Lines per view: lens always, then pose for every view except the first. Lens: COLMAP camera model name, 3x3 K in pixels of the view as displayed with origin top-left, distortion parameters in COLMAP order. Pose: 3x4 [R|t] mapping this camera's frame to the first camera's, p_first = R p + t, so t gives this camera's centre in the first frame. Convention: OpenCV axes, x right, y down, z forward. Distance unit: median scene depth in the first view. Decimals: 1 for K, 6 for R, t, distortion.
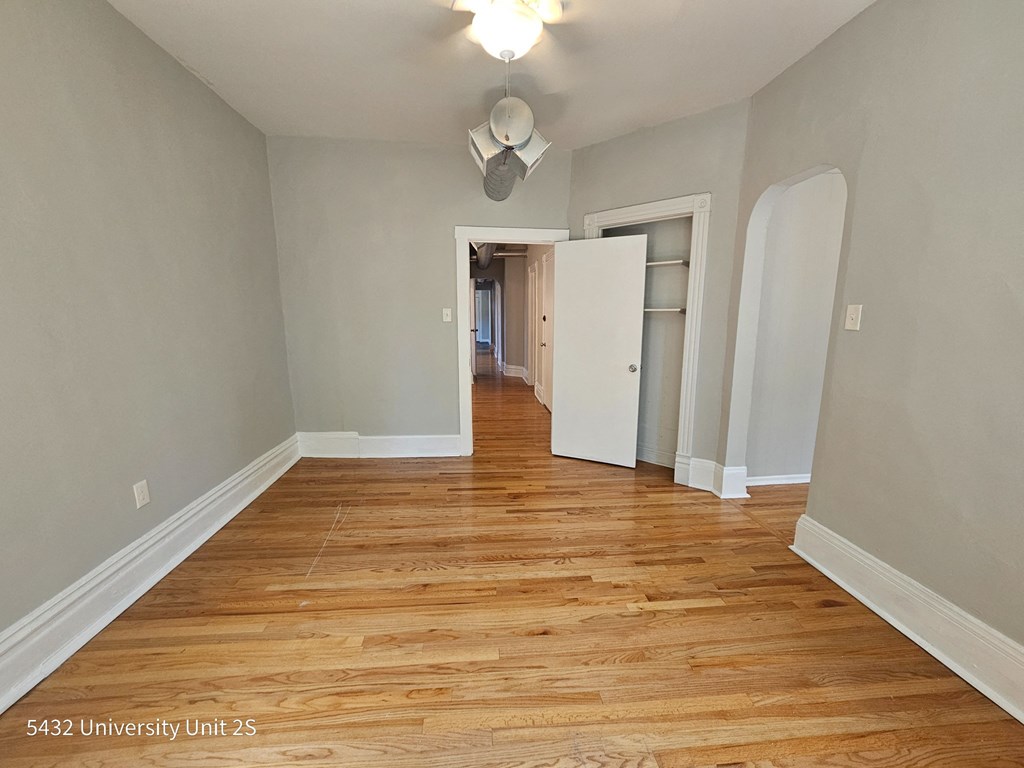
lens RADIAL K [[420.1, 0, 512.0], [0, 420.1, 384.0], [0, 0, 1]] dist [0.001546, 0.000210]
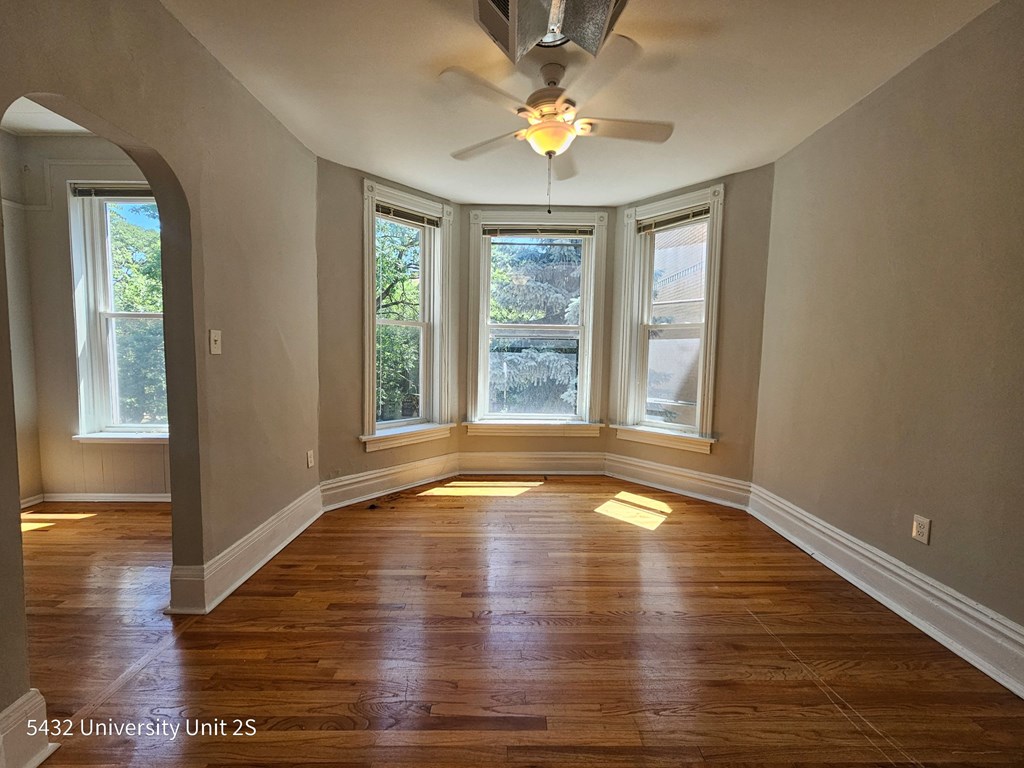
lens RADIAL K [[420.1, 0, 512.0], [0, 420.1, 384.0], [0, 0, 1]] dist [0.001546, 0.000210]
pose [[-0.996930, -0.017289, 0.076366, -0.004606], [0.002071, 0.969151, 0.246458, -0.308061], [-0.078271, 0.245859, -0.966140, 1.943666]]
